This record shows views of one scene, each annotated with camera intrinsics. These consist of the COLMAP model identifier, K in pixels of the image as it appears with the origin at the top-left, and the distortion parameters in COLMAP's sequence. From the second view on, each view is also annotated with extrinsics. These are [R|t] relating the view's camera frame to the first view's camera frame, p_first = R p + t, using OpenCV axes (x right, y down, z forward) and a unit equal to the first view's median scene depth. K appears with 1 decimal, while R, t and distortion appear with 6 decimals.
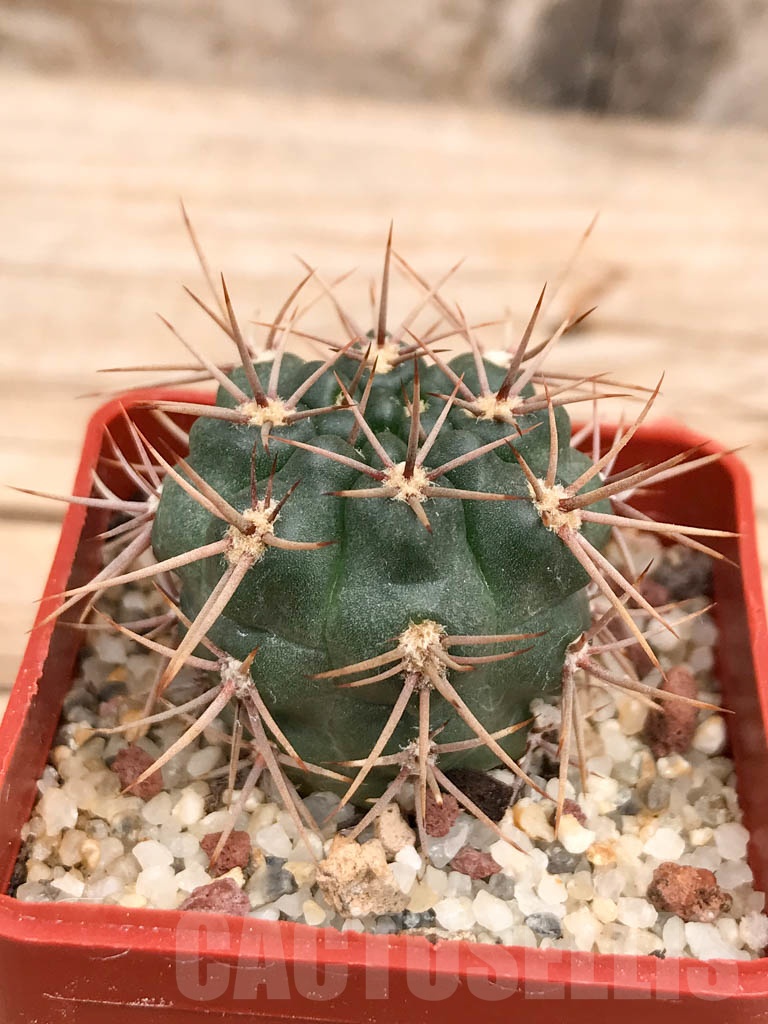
lens RADIAL K [[1642.1, 0, 380.5], [0, 1642.1, 510.0], [0, 0, 1]] dist [0.088179, 0.000000]
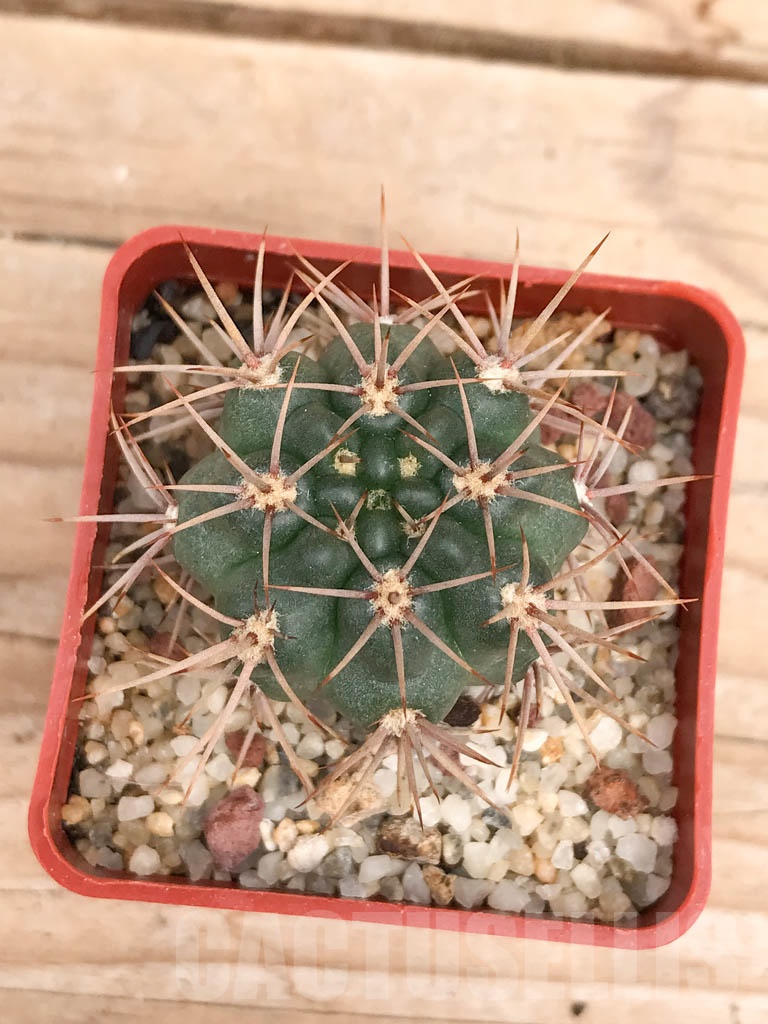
lens RADIAL K [[1642.1, 0, 386.3], [0, 1642.1, 512.4], [0, 0, 1]] dist [0.088179, 0.000000]
pose [[0.998942, 0.041370, -0.020087, 0.028768], [-0.021285, 0.803088, 0.595480, -0.659246], [0.040767, -0.594423, 0.803119, 0.116431]]
